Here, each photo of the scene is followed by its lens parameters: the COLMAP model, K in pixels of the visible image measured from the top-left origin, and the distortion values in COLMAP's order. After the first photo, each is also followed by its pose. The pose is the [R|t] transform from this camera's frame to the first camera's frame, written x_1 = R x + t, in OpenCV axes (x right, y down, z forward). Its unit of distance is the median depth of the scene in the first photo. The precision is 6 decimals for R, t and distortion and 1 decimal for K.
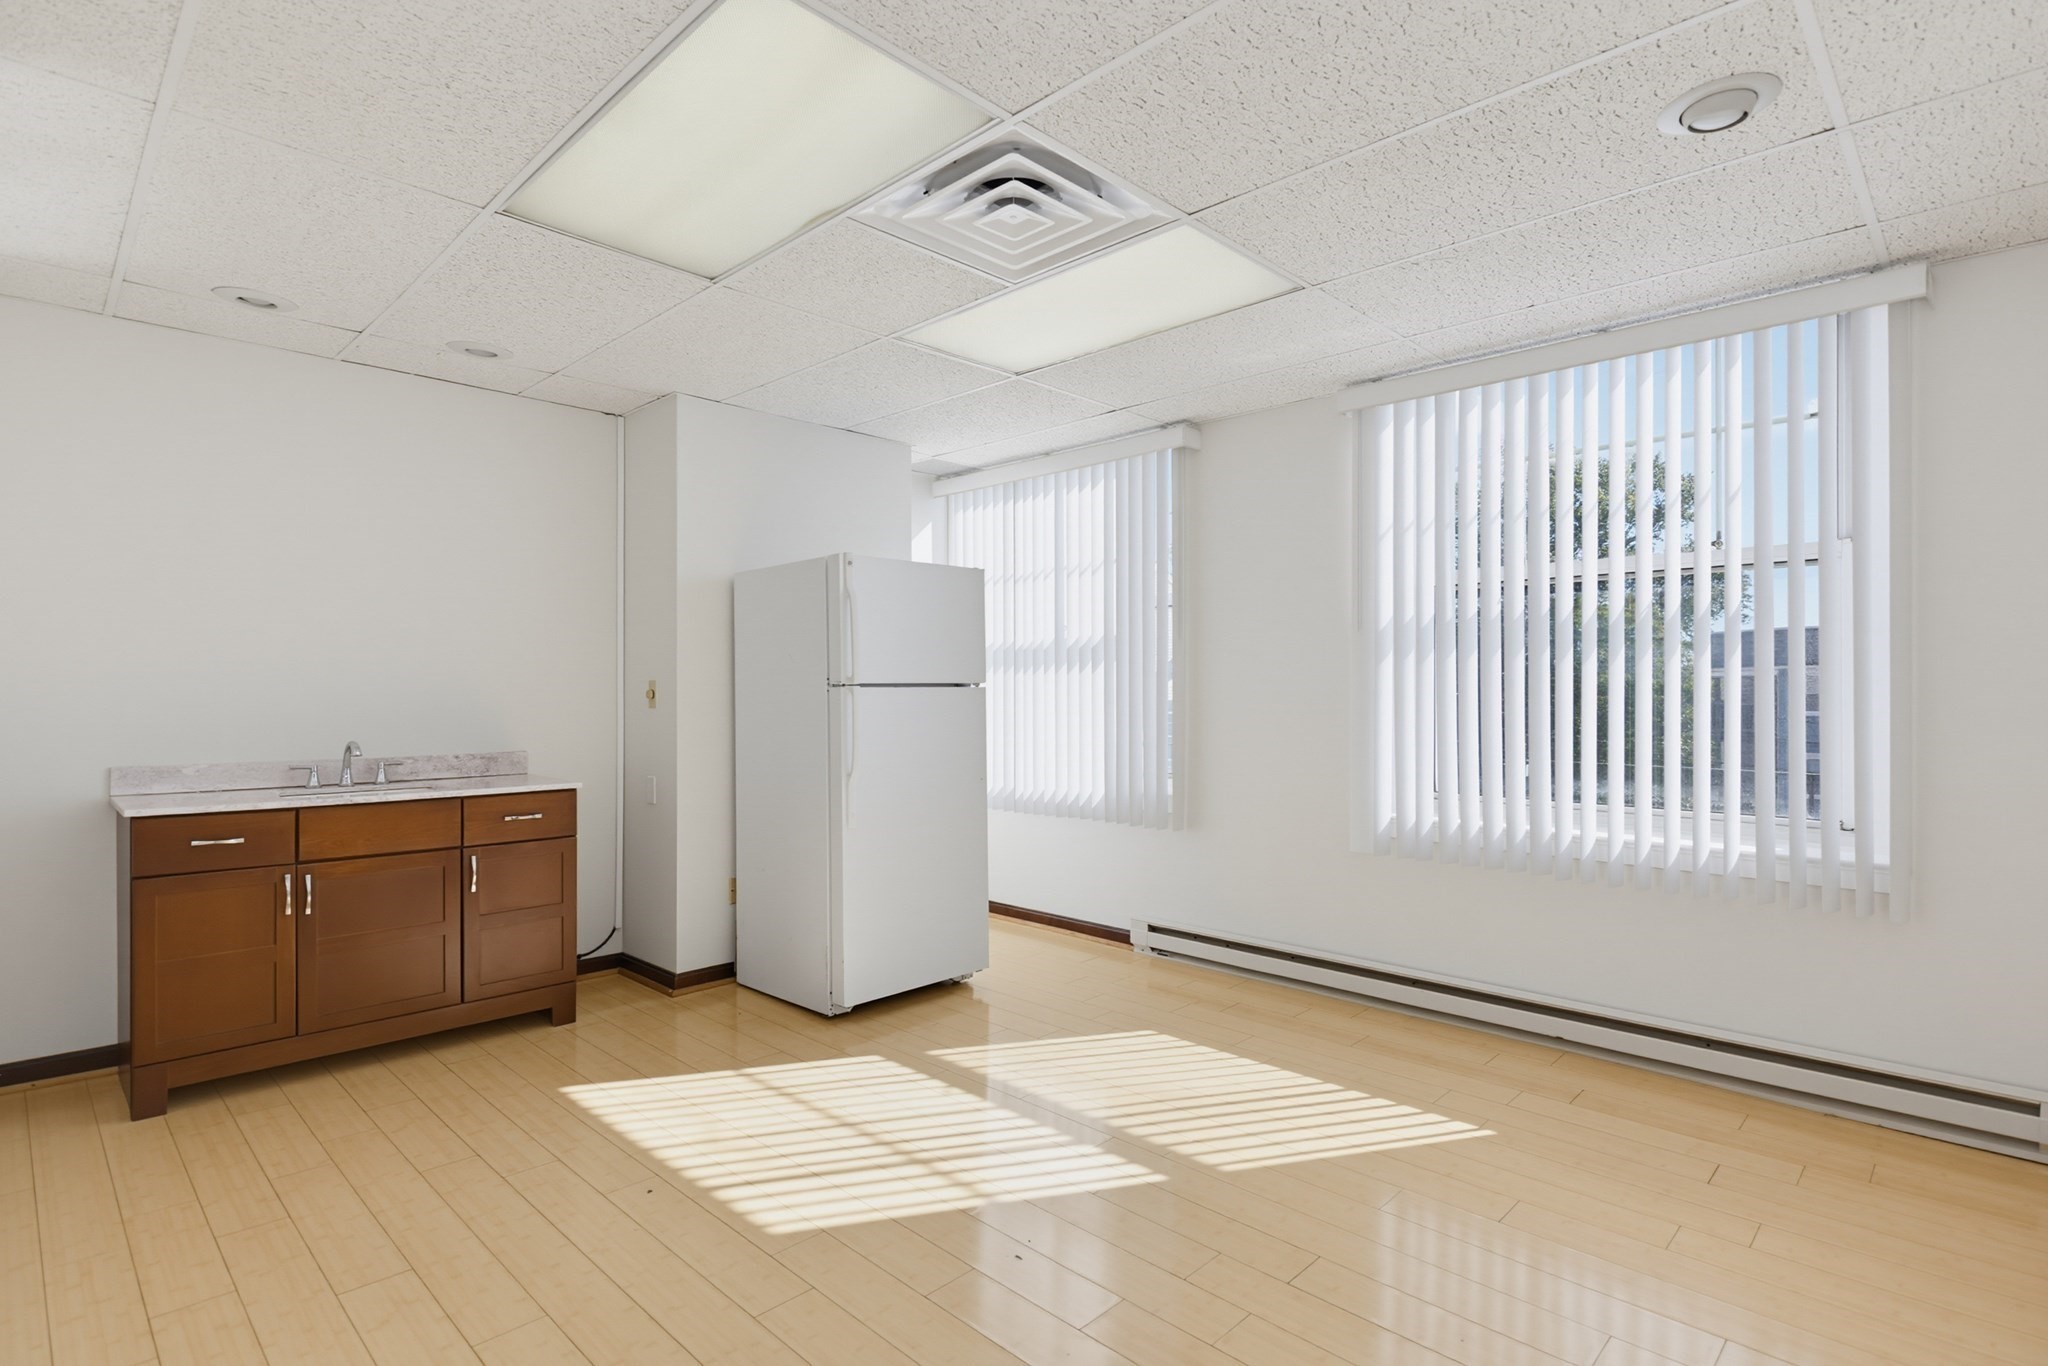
lens RADIAL K [[1018.7, 0, 1031.6], [0, 1018.7, 681.6], [0, 0, 1]] dist [0.004746, -0.000240]
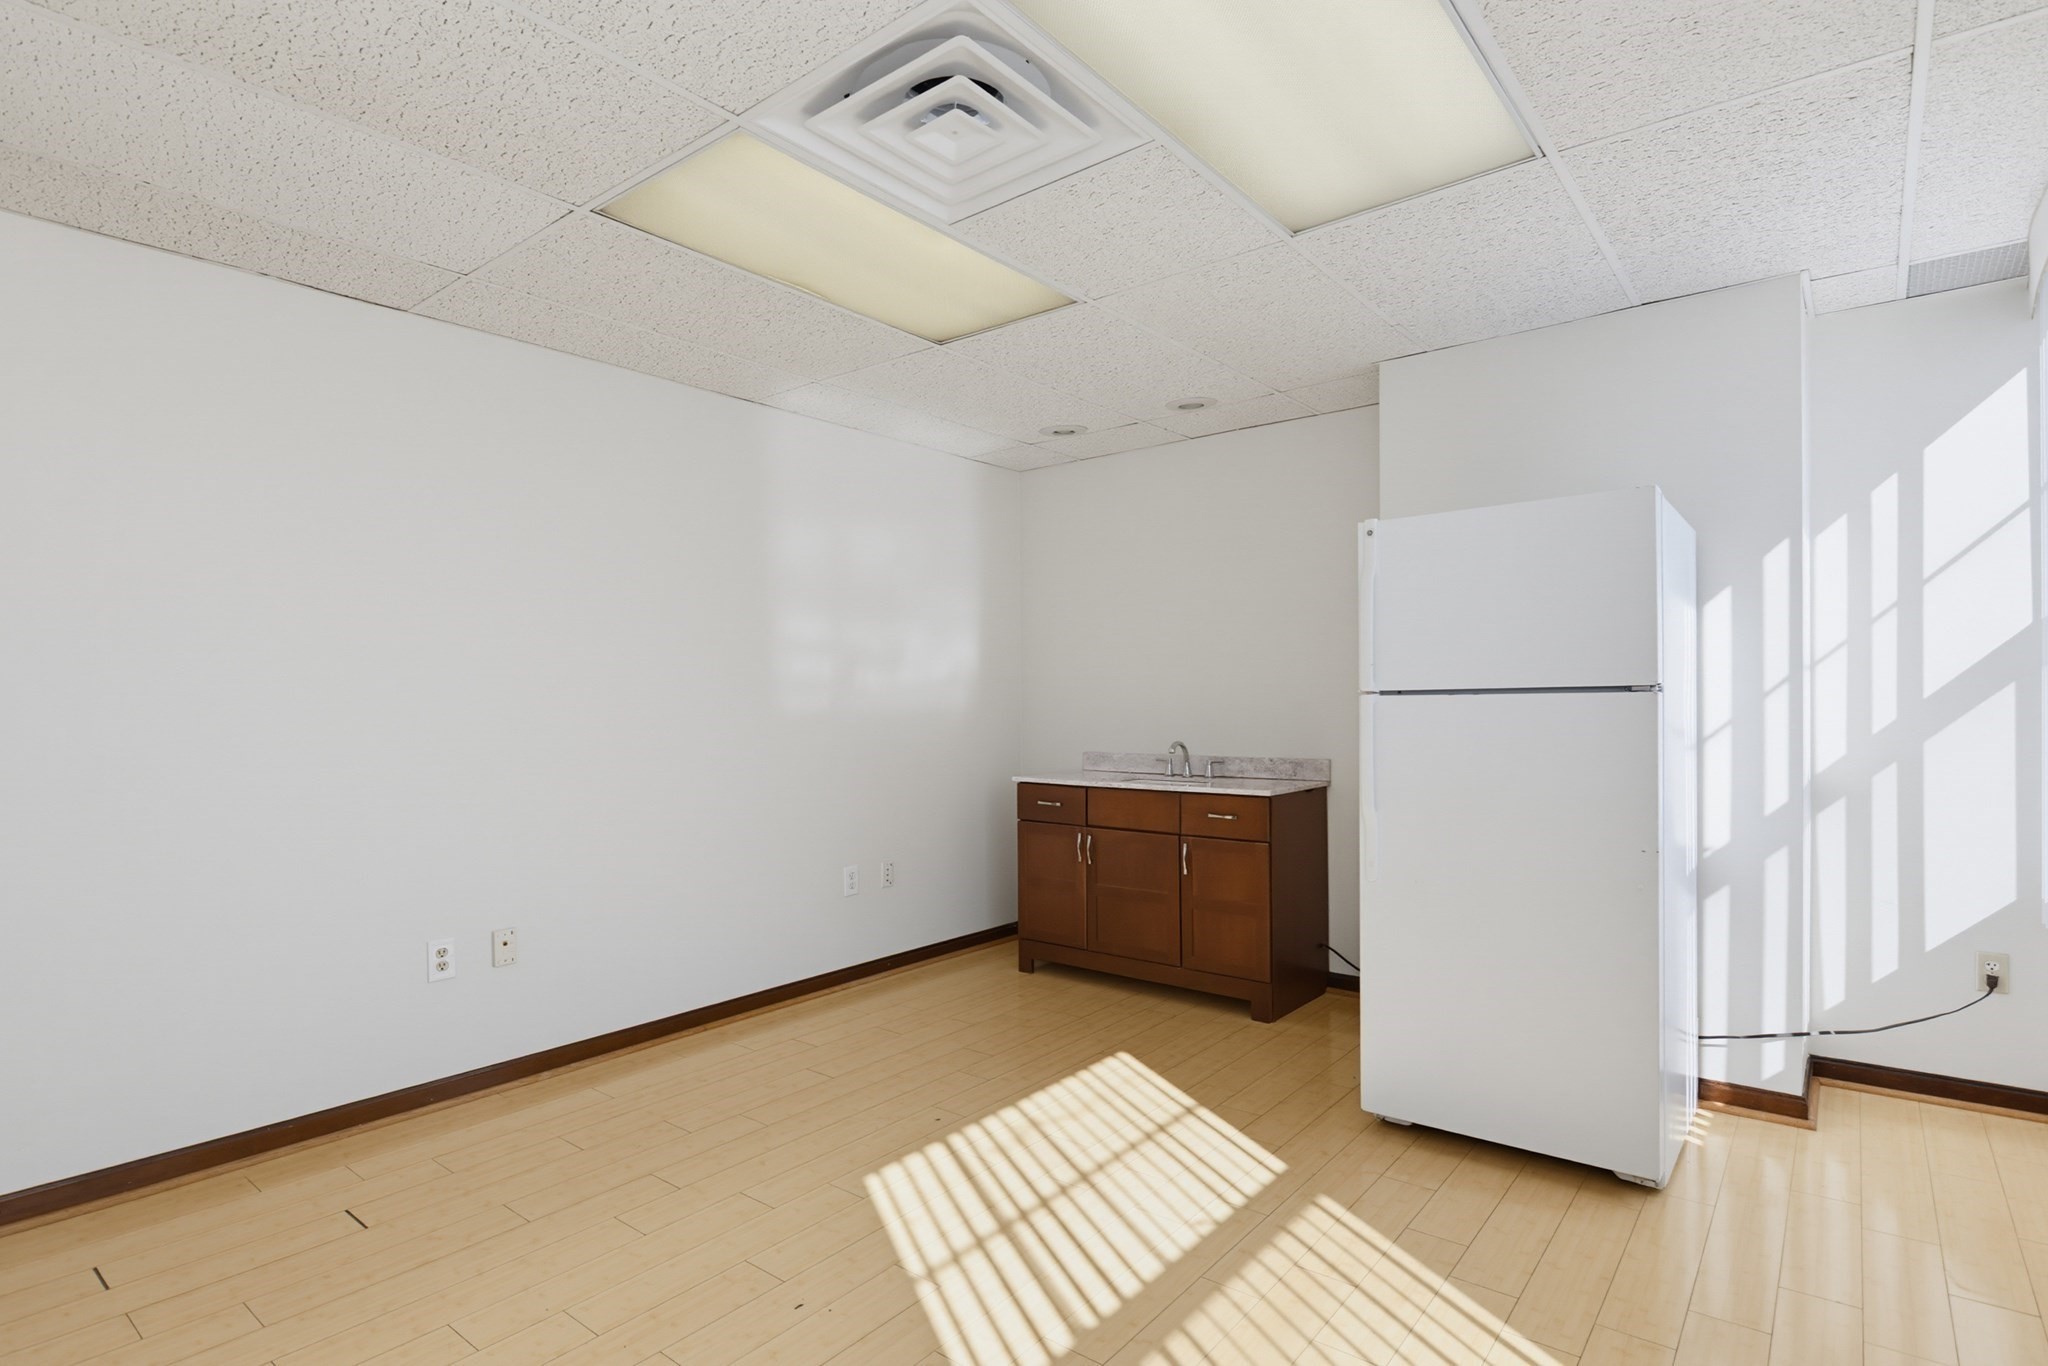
lens RADIAL K [[1030.0, 0, 1024.1], [0, 1030.0, 703.3], [0, 0, 1]] dist [0.033423, -0.000099]
pose [[0.097817, -0.001151, -0.995204, 0.728400], [0.013235, 0.999912, 0.000145, 0.010694], [0.995116, -0.013186, 0.097823, 0.851671]]
